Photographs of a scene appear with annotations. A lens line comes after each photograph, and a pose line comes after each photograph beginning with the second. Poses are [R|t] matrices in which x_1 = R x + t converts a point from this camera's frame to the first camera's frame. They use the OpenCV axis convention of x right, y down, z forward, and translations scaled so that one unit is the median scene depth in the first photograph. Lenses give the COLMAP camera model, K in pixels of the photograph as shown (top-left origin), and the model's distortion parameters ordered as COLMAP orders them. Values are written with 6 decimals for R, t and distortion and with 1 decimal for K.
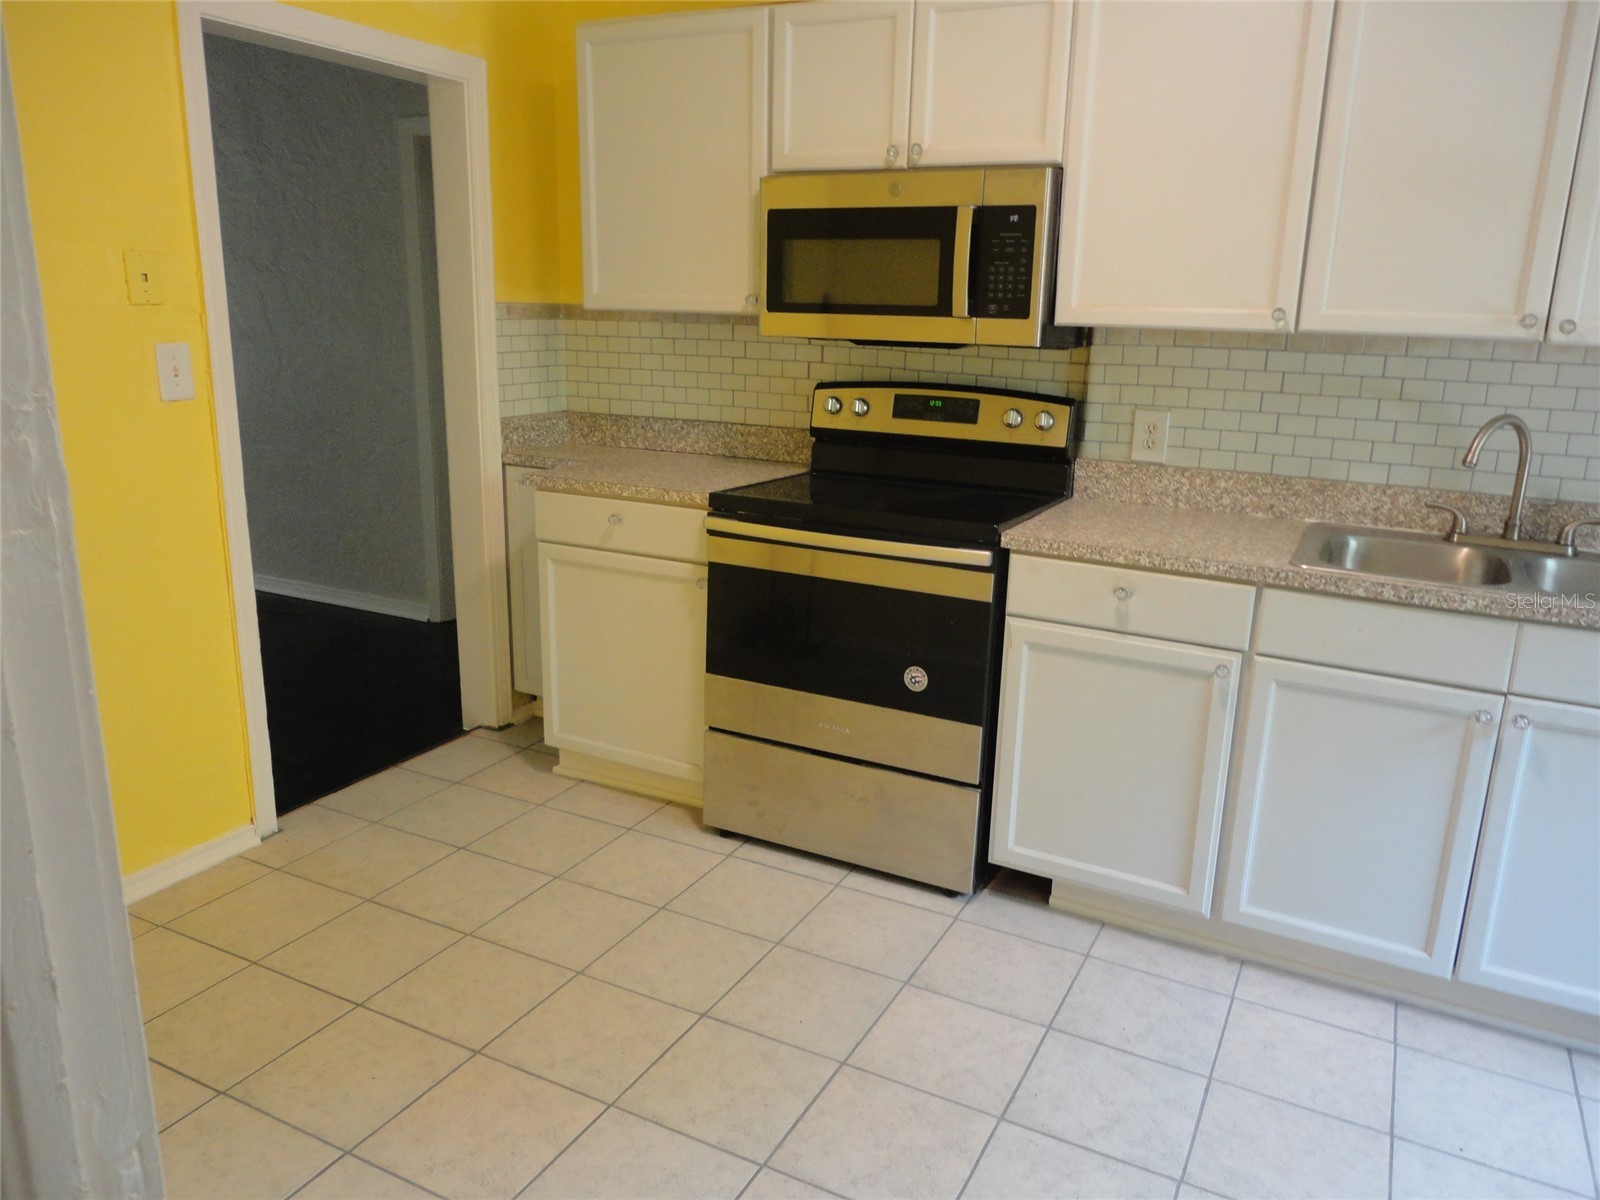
lens RADIAL K [[1163.3, 0, 800.0], [0, 1163.3, 600.0], [0, 0, 1]] dist [-0.003116, -0.005295]
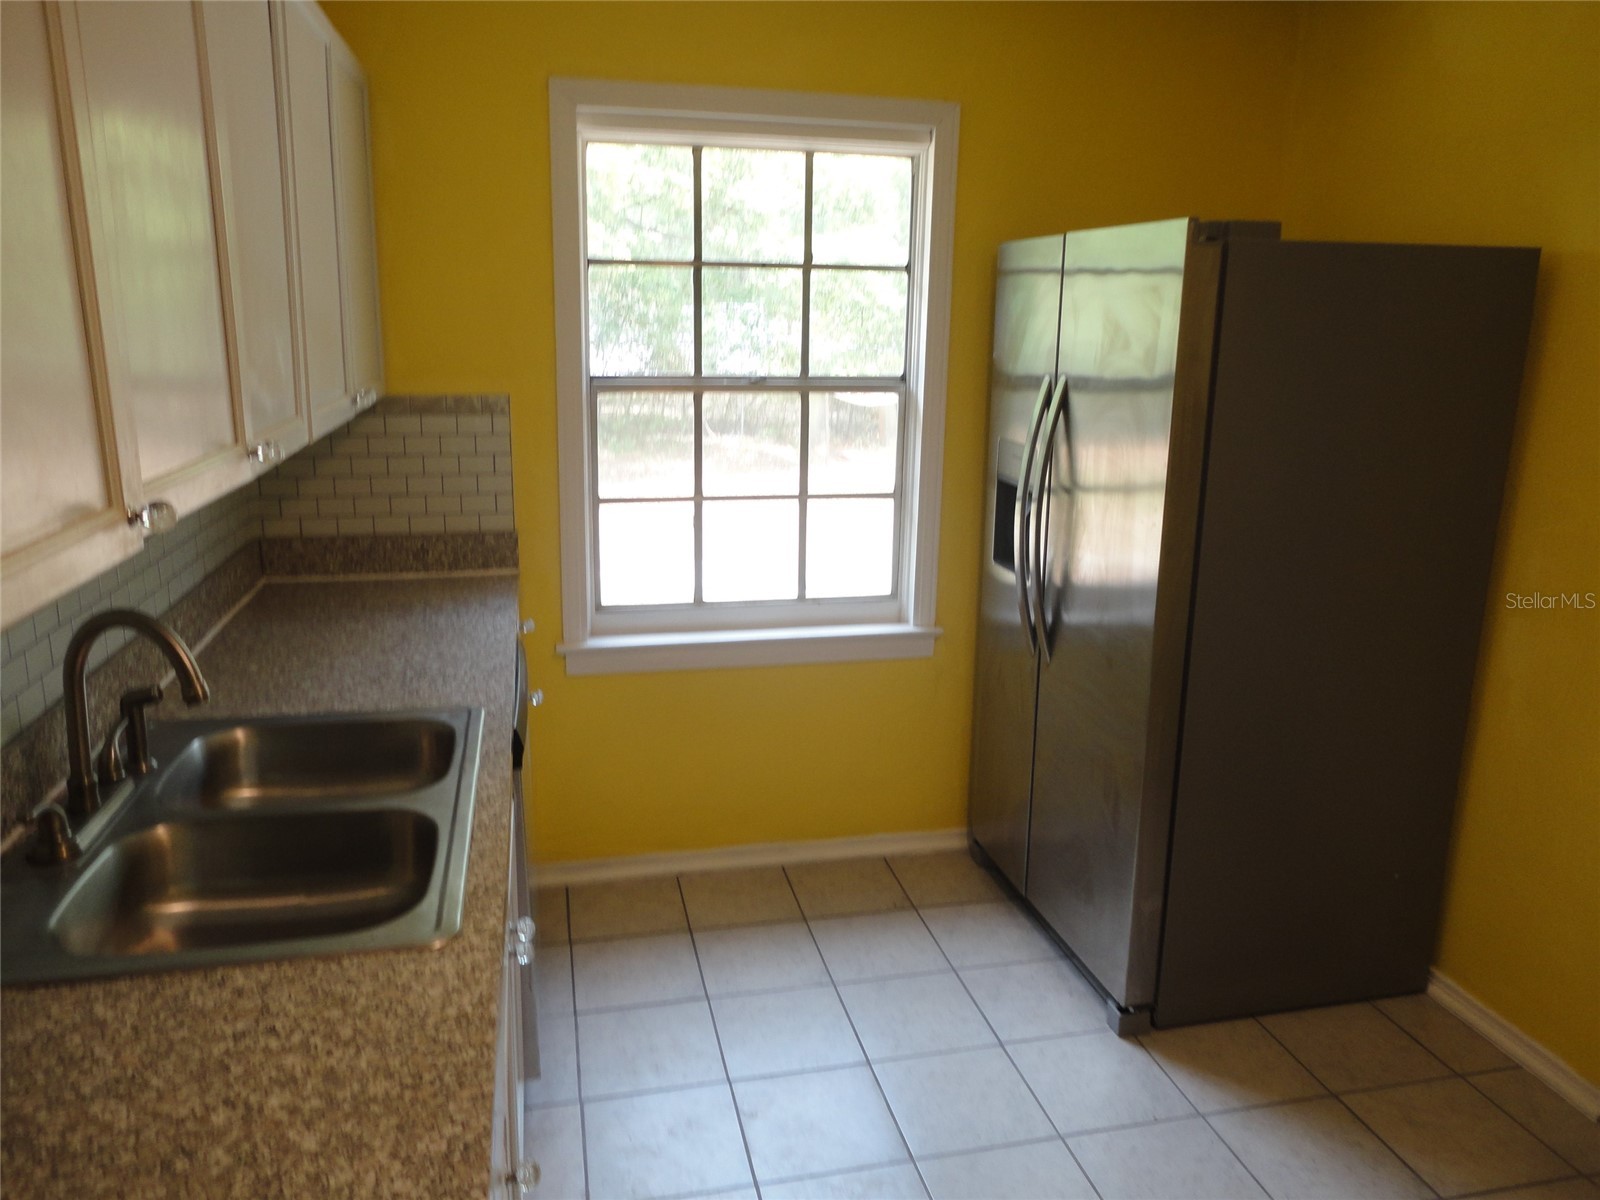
lens RADIAL K [[1163.3, 0, 800.0], [0, 1163.3, 600.0], [0, 0, 1]] dist [-0.003116, -0.005295]
pose [[-0.648751, -0.216769, 0.729475, -0.035753], [0.157500, 0.899573, 0.407385, -0.326534], [-0.744524, 0.379184, -0.549458, 1.003404]]
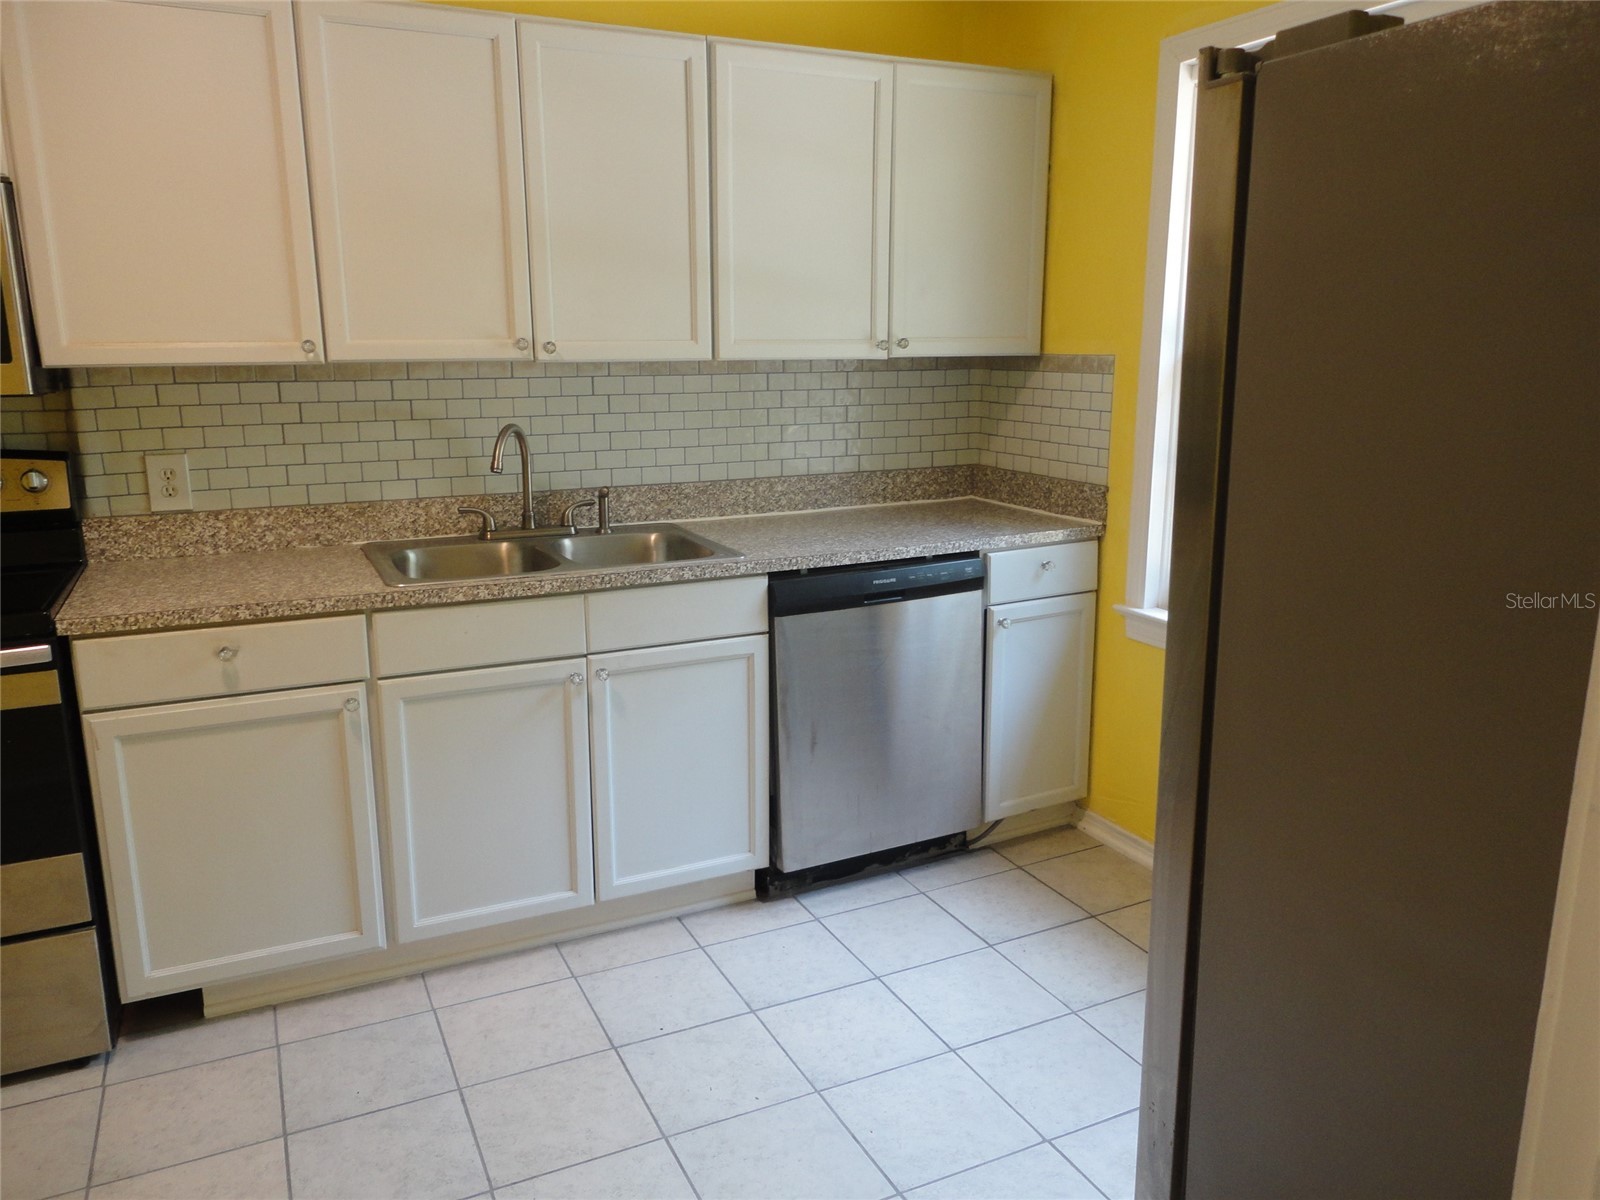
lens RADIAL K [[1163.3, 0, 800.0], [0, 1163.3, 600.0], [0, 0, 1]] dist [-0.003116, -0.005295]
pose [[0.590374, -0.206738, 0.780204, -0.155434], [0.219766, 0.971292, 0.091077, -0.029535], [-0.776634, 0.117693, 0.618860, 0.071982]]
